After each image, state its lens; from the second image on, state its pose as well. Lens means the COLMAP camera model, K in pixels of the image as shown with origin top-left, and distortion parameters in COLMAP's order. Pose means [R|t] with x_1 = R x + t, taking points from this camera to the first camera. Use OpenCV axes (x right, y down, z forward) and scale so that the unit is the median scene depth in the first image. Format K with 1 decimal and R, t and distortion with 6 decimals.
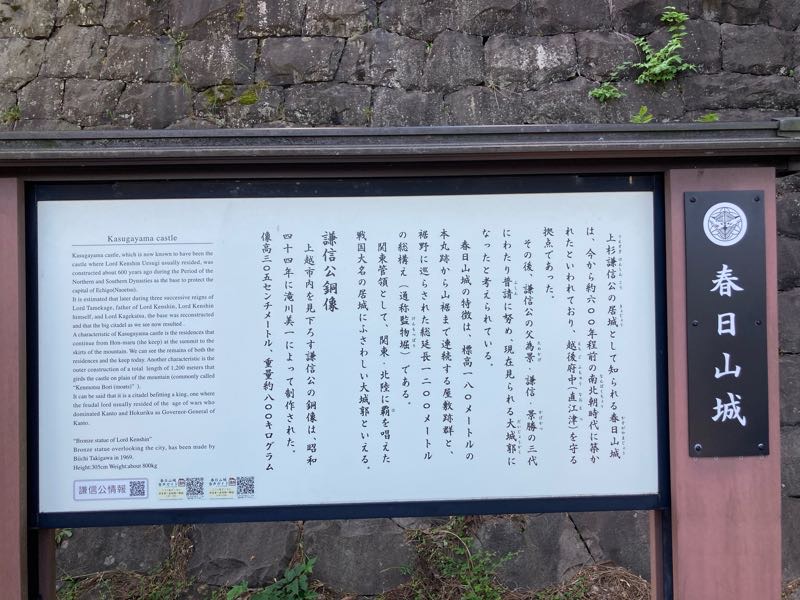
lens RADIAL K [[653.3, 0, 400.0], [0, 653.3, 299.7], [0, 0, 1]] dist [0.012142, 0.002846]
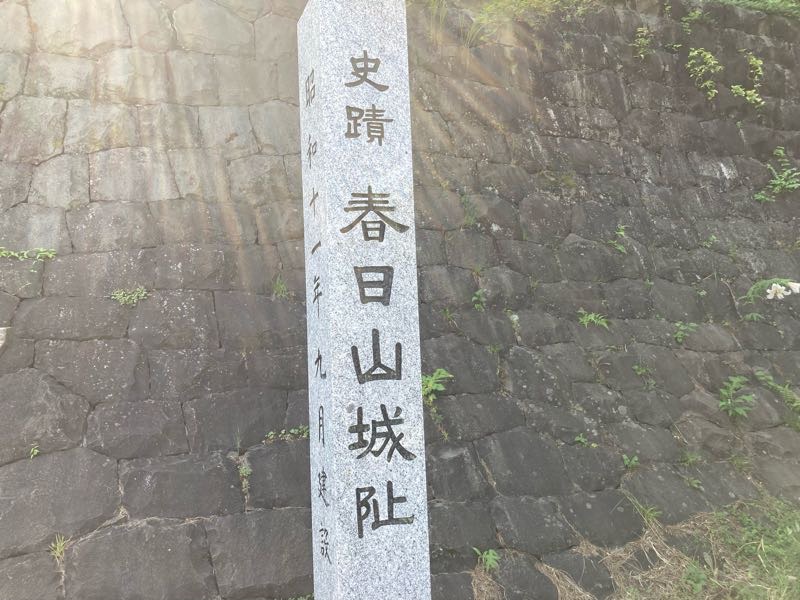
lens RADIAL K [[653.3, 0, 399.8], [0, 653.3, 299.9], [0, 0, 1]] dist [0.012142, 0.002846]
pose [[0.925254, 0.014490, 0.379072, -1.046572], [0.012624, 0.997541, -0.068945, 0.022249], [-0.379139, 0.068577, 0.922795, -0.093773]]
